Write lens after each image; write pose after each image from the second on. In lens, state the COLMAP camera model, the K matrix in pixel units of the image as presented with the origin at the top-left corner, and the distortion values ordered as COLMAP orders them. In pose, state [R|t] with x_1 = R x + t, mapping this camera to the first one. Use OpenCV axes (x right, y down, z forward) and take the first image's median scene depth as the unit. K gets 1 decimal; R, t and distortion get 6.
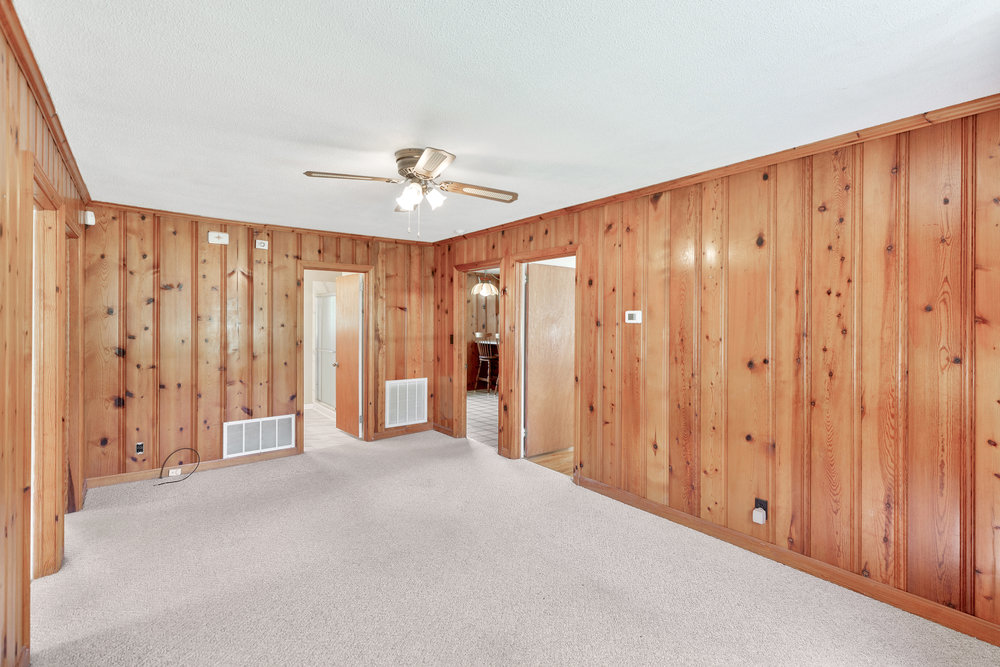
lens RADIAL K [[462.4, 0, 502.9], [0, 462.4, 325.7], [0, 0, 1]] dist [0.003534, 0.000752]
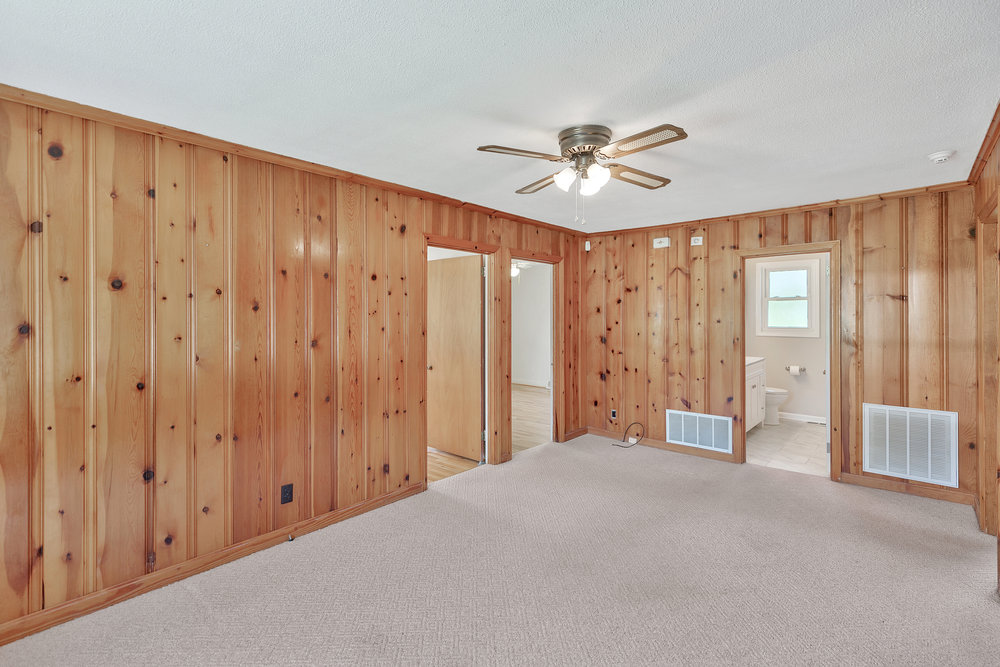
lens RADIAL K [[462.4, 0, 499.1], [0, 462.4, 315.3], [0, 0, 1]] dist [0.003534, 0.000752]
pose [[0.165403, -0.005873, -0.986209, 0.404977], [-0.007398, 0.999947, -0.007196, -0.003018], [0.986198, 0.008486, 0.165350, 0.411268]]
